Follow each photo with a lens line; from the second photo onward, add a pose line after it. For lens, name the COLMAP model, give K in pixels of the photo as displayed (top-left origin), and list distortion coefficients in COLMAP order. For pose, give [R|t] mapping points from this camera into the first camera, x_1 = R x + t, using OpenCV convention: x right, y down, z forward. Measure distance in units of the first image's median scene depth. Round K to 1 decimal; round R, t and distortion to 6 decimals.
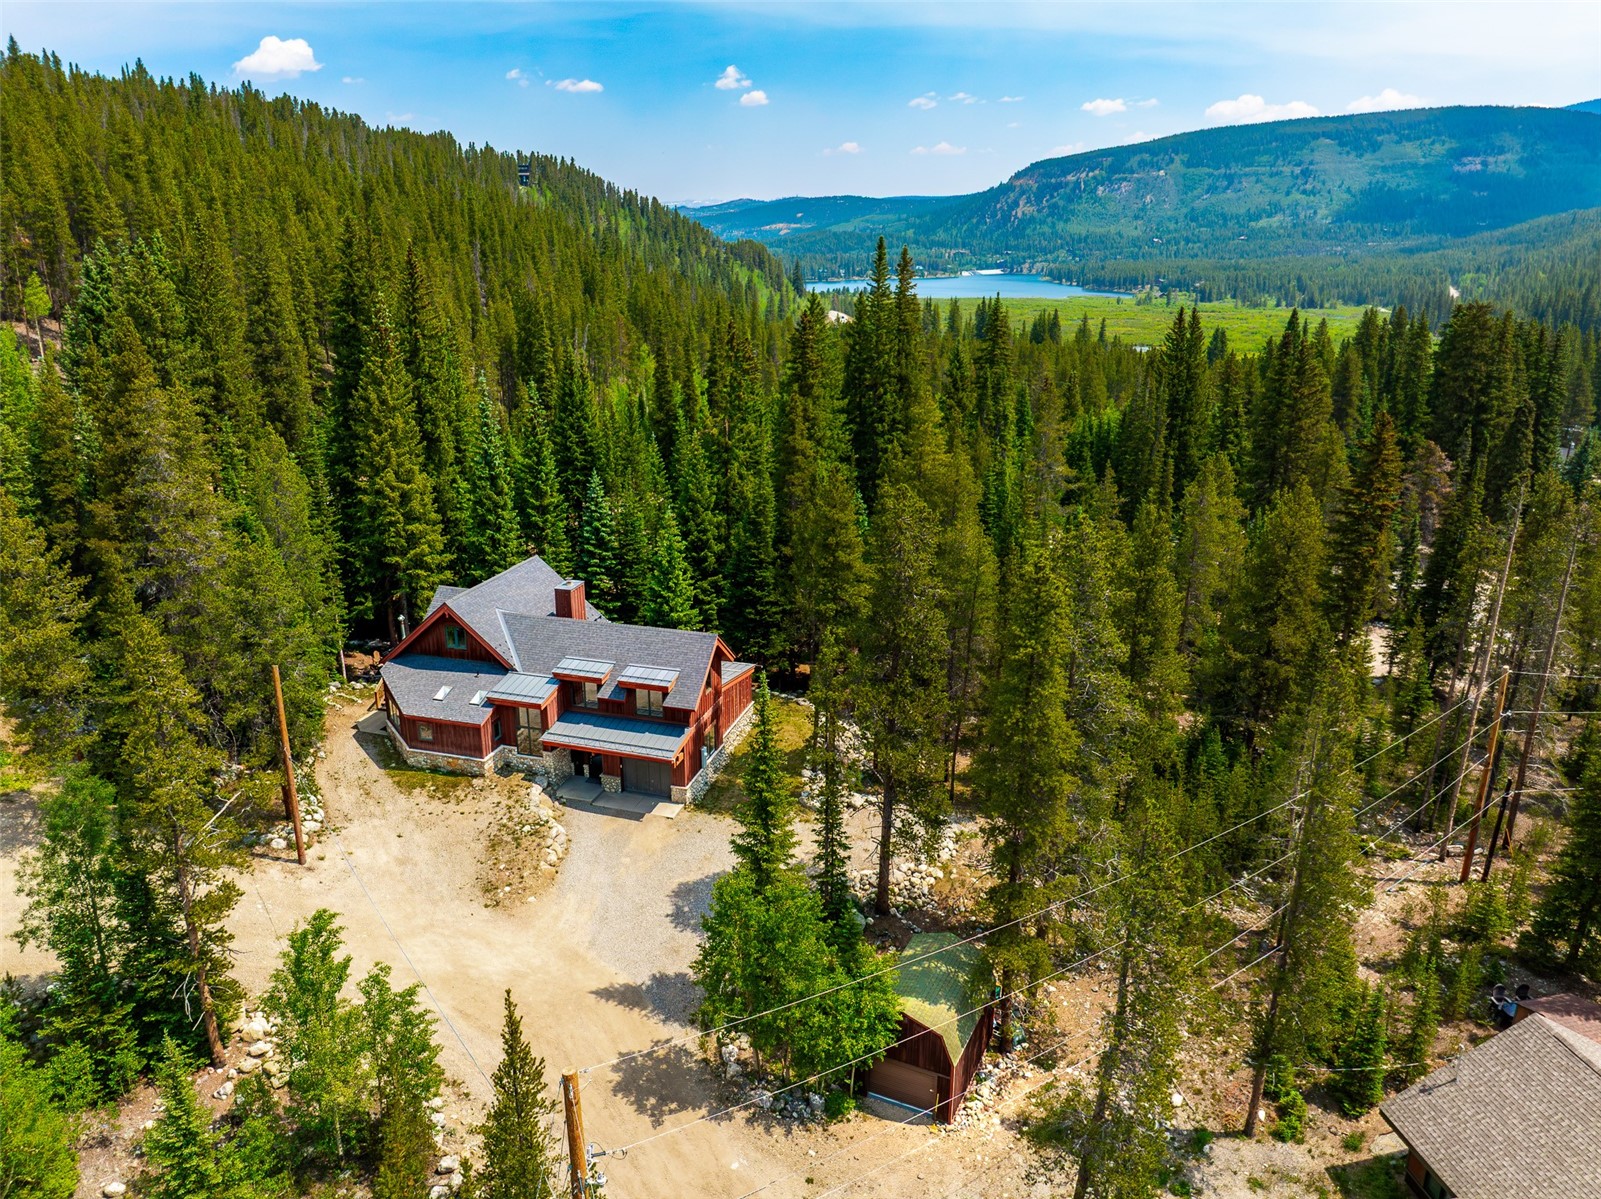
lens RADIAL K [[1130.9, 0, 800.5], [0, 1130.9, 599.5], [0, 0, 1]] dist [-0.040388, -0.007230]
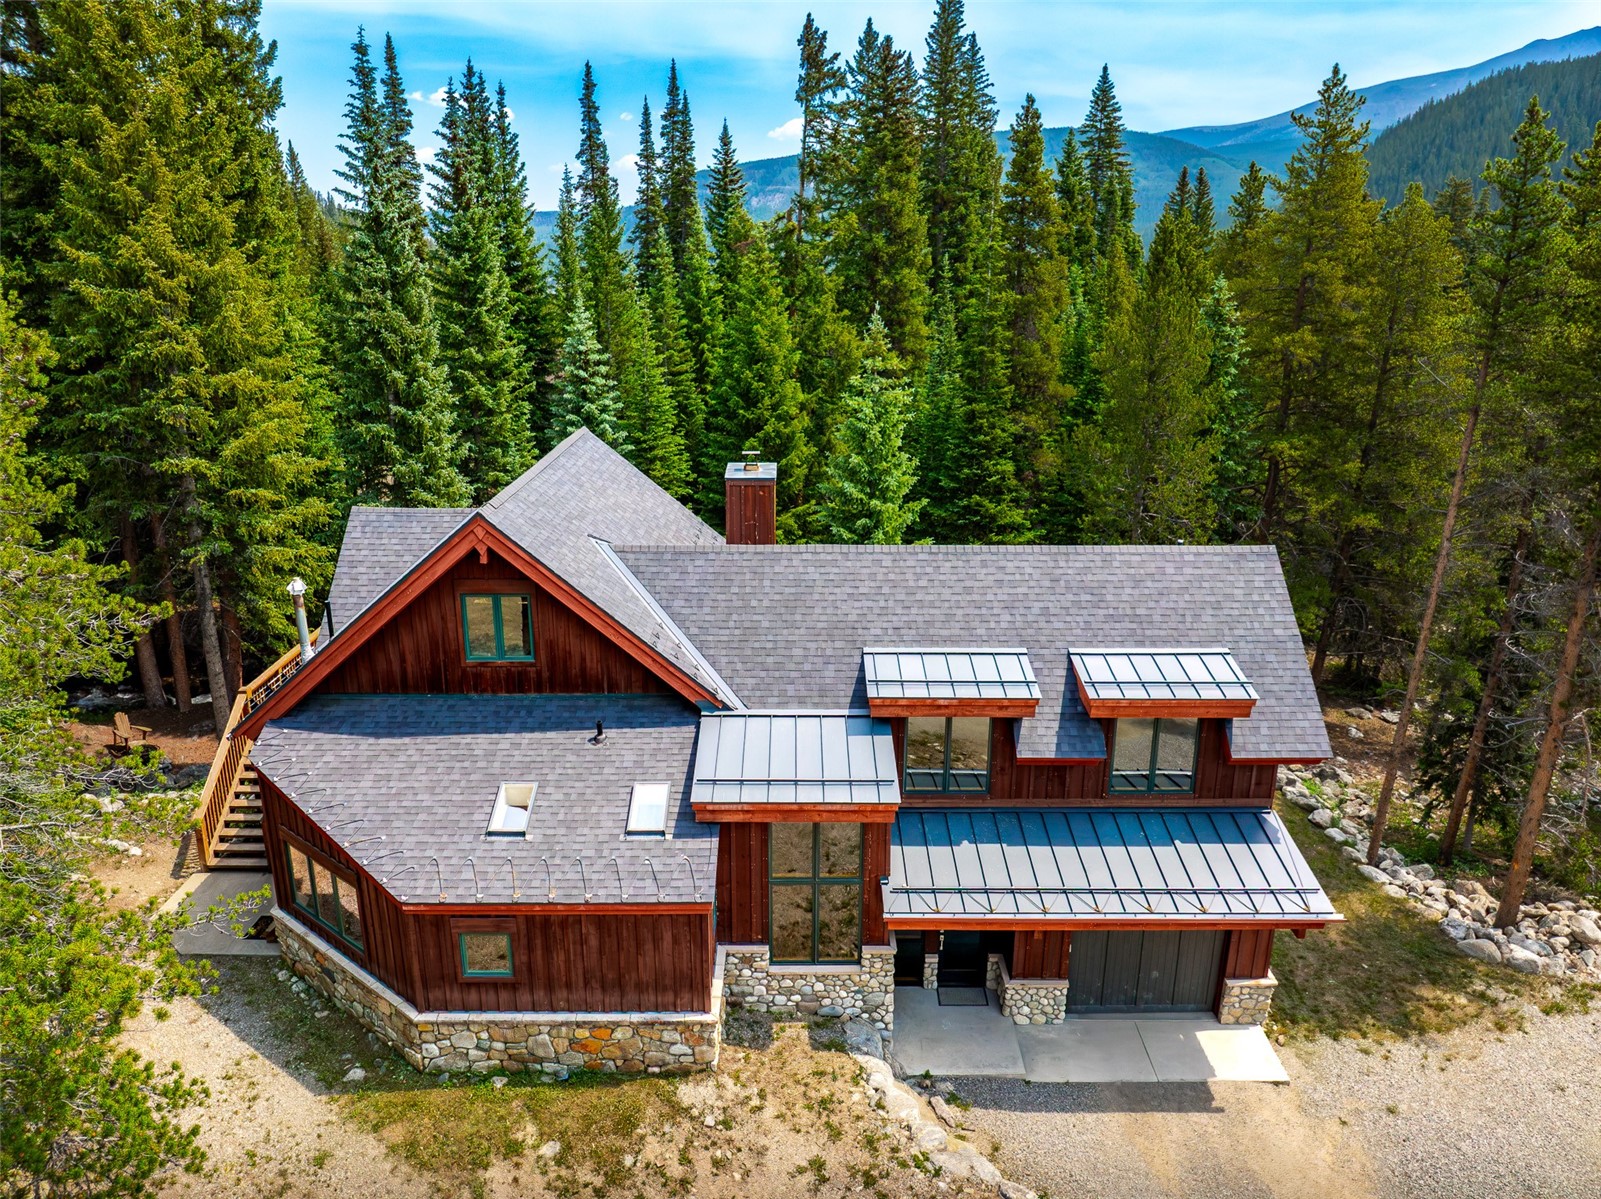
lens RADIAL K [[1126.2, 0, 799.8], [0, 1126.2, 642.7], [0, 0, 1]] dist [-0.038892, 0.000015]
pose [[0.961175, -0.092647, 0.259923, -0.313507], [0.086420, 0.995633, 0.035309, 0.035564], [-0.262059, -0.011476, 0.964984, 0.685703]]
